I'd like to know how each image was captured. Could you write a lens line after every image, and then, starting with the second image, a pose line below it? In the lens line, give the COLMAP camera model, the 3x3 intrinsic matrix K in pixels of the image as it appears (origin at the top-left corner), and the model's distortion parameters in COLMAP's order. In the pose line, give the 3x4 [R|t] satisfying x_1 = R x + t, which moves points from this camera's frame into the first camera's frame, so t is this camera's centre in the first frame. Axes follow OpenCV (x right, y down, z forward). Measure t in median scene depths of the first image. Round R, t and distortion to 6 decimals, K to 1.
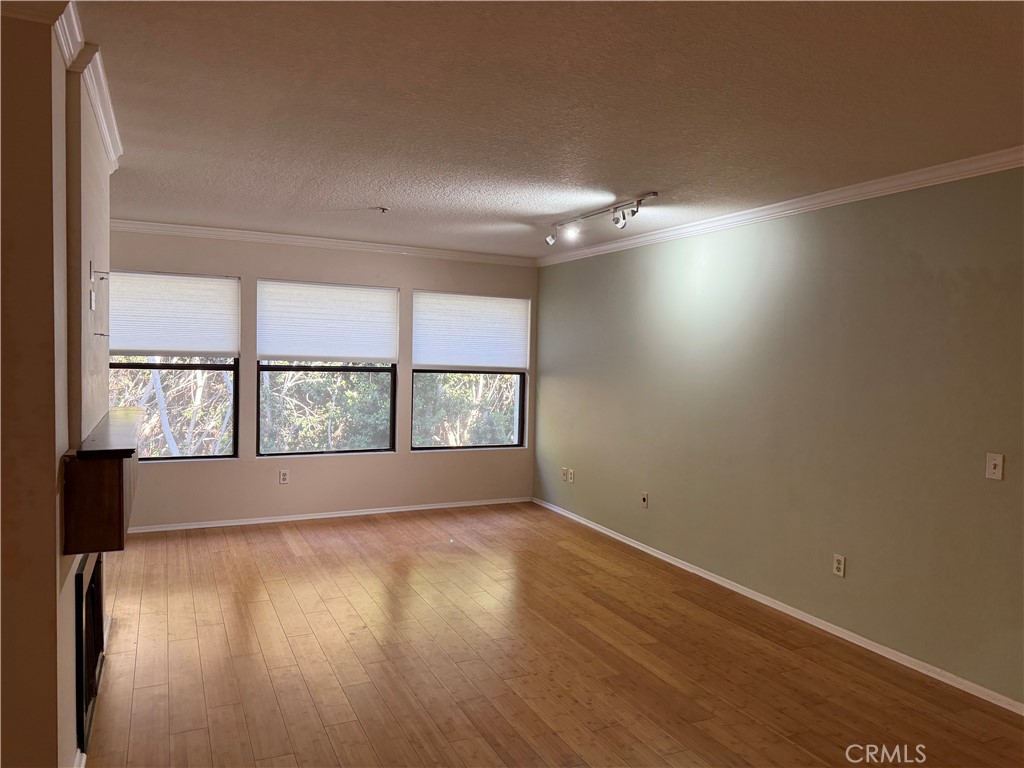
lens RADIAL K [[720.6, 0, 512.0], [0, 720.6, 384.0], [0, 0, 1]] dist [0.112135, -0.152828]
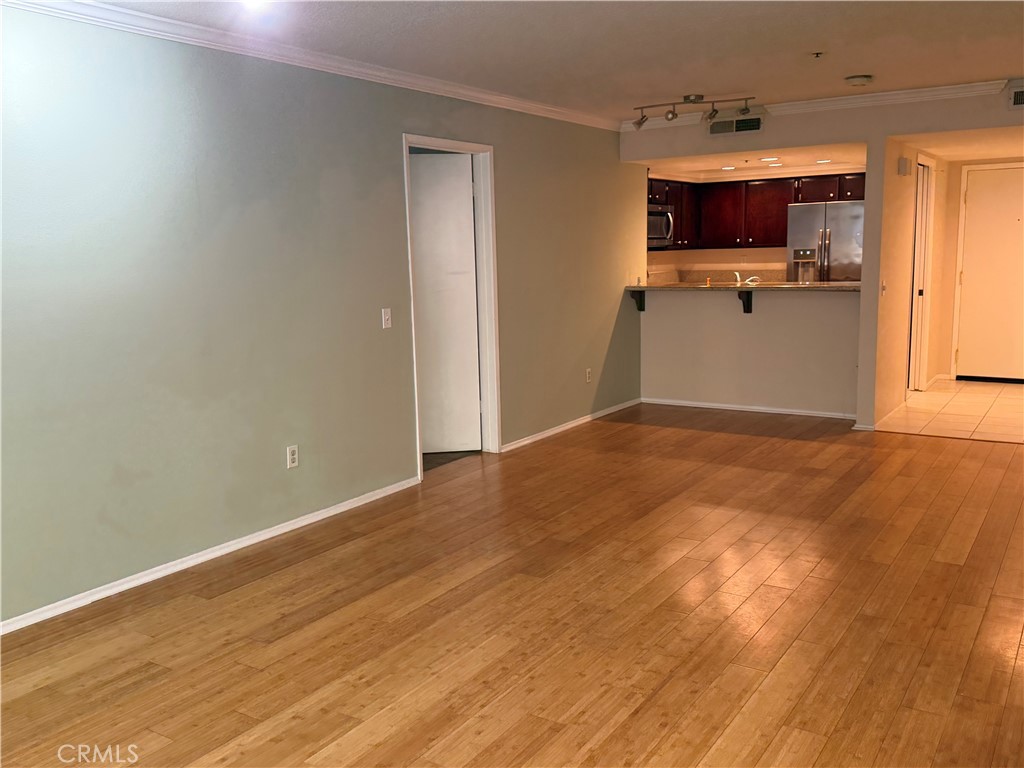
lens RADIAL K [[885.4, 0, 512.0], [0, 885.4, 384.0], [0, 0, 1]] dist [0.043763, -0.004493]
pose [[-0.514125, -0.146467, 0.845117, -0.445928], [0.043572, 0.979580, 0.196278, -0.041404], [-0.856608, 0.137735, -0.497244, 0.876669]]
